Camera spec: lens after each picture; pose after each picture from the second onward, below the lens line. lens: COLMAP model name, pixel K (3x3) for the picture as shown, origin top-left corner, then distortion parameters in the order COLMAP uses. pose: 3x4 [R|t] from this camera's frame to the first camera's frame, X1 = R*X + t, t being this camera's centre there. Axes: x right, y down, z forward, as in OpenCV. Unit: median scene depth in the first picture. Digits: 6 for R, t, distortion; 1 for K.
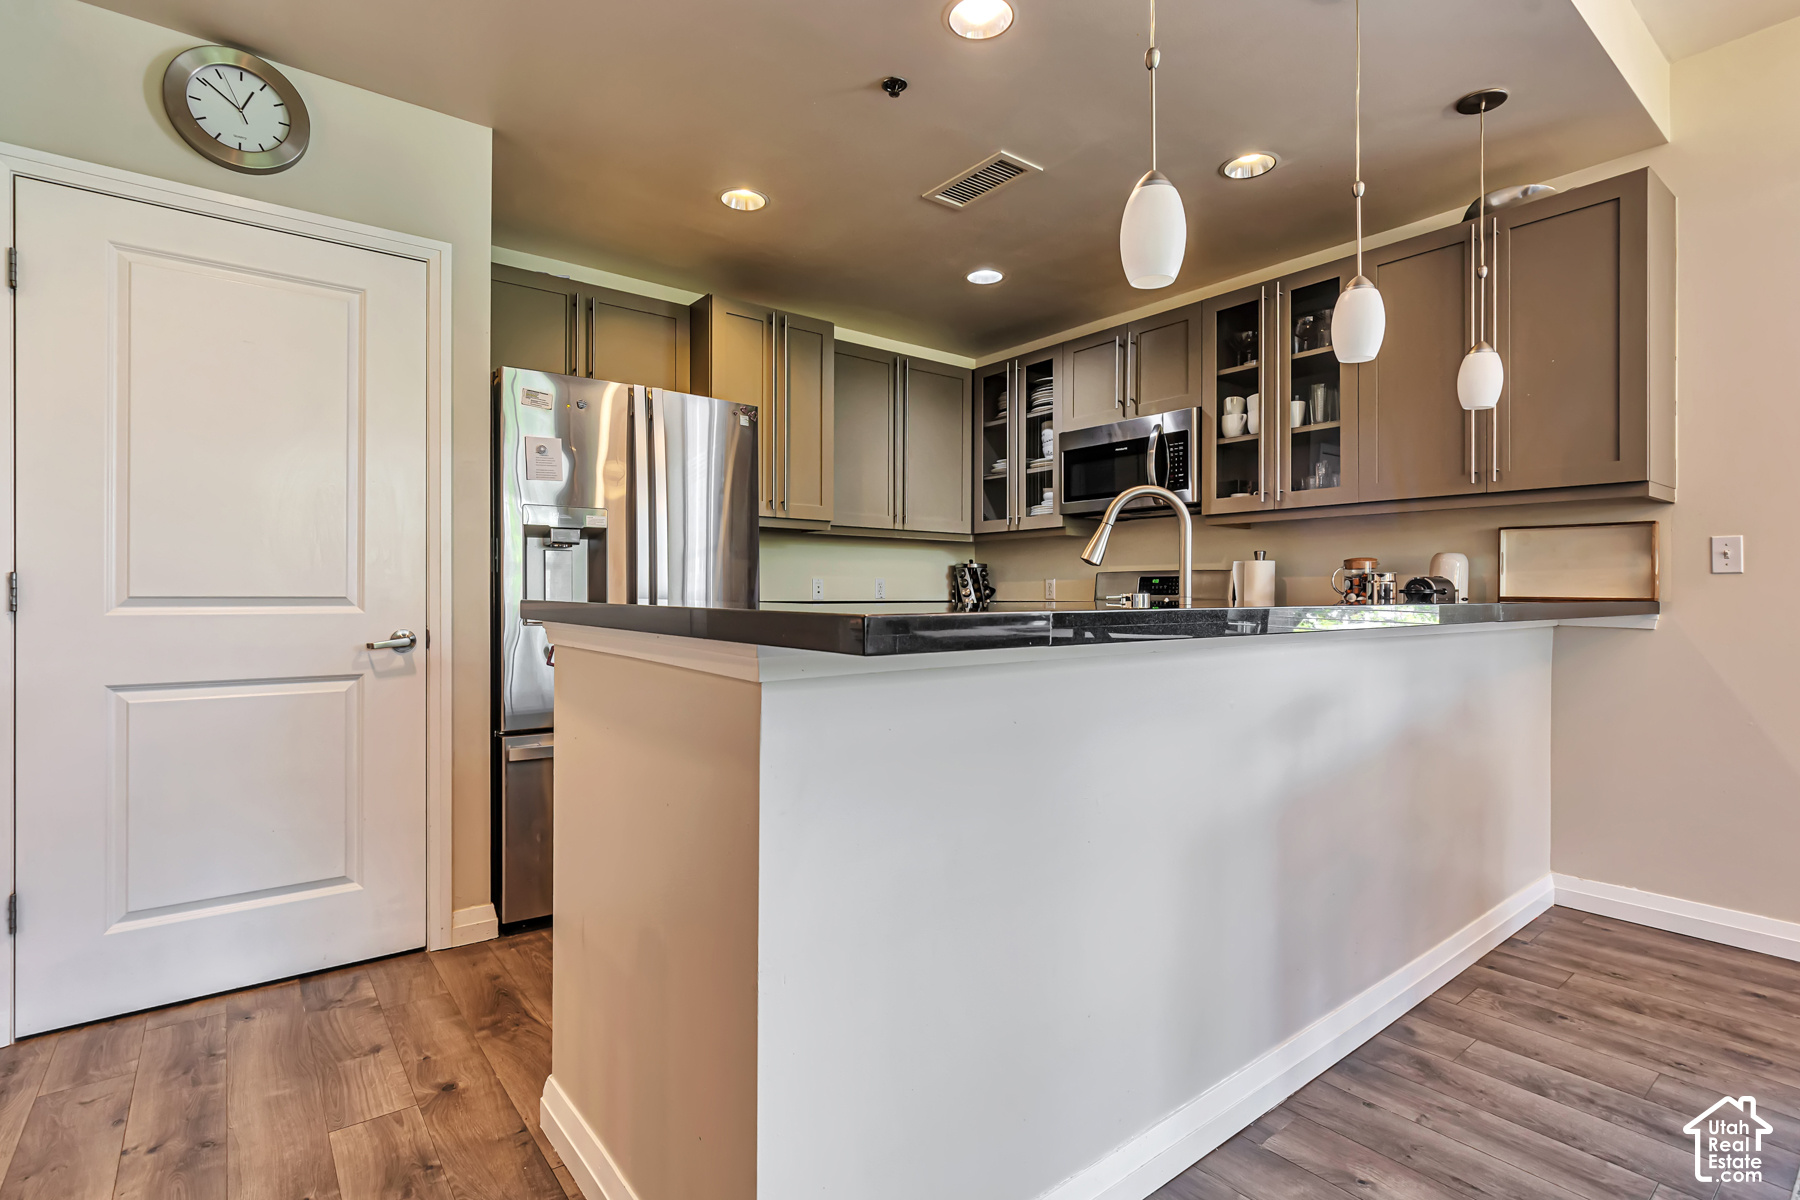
lens RADIAL K [[857.4, 0, 903.6], [0, 857.4, 589.6], [0, 0, 1]] dist [0.008202, 0.001051]
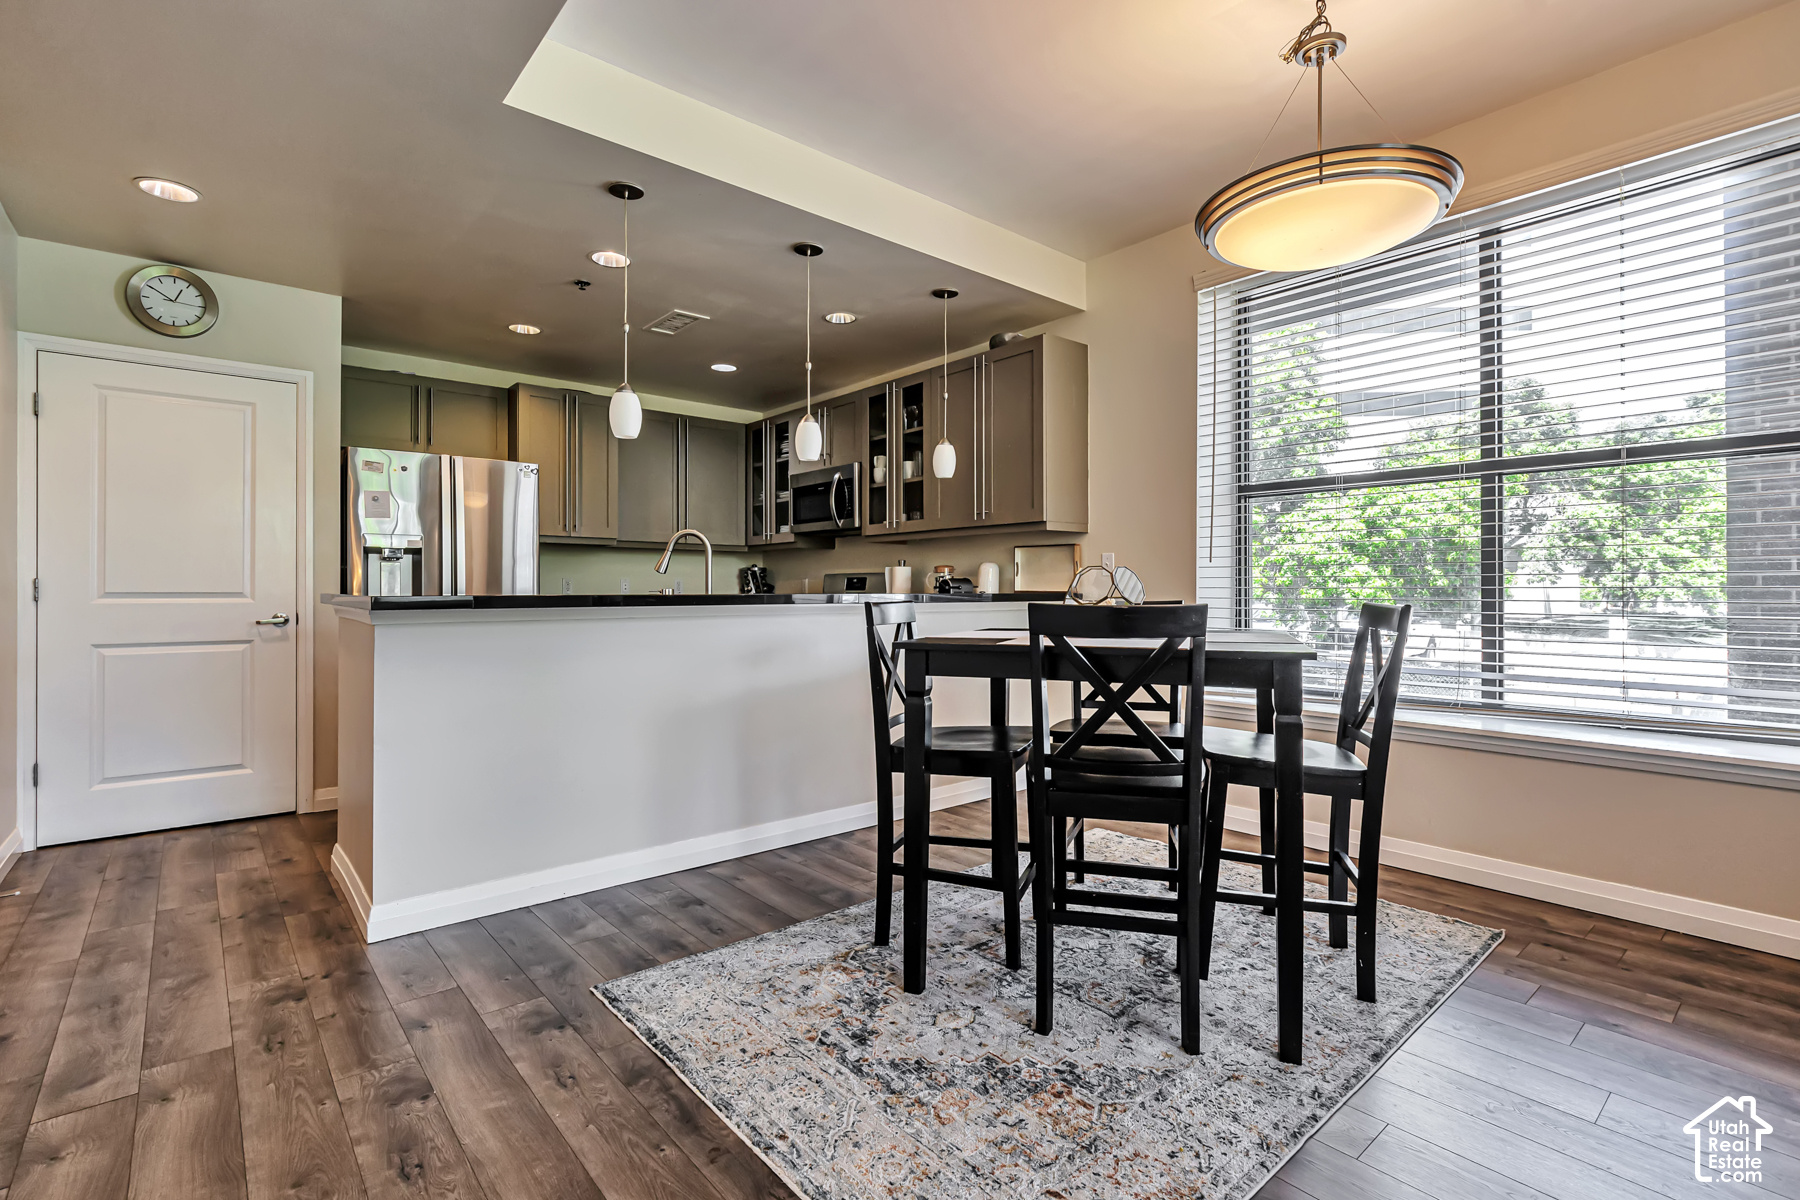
lens RADIAL K [[824.8, 0, 881.7], [0, 824.8, 583.8], [0, 0, 1]] dist [0.024105, -0.002410]
pose [[0.999735, -0.001847, 0.022944, 0.477554], [0.001937, 0.999990, -0.003914, 0.000600], [-0.022937, 0.003957, 0.999729, -0.553726]]
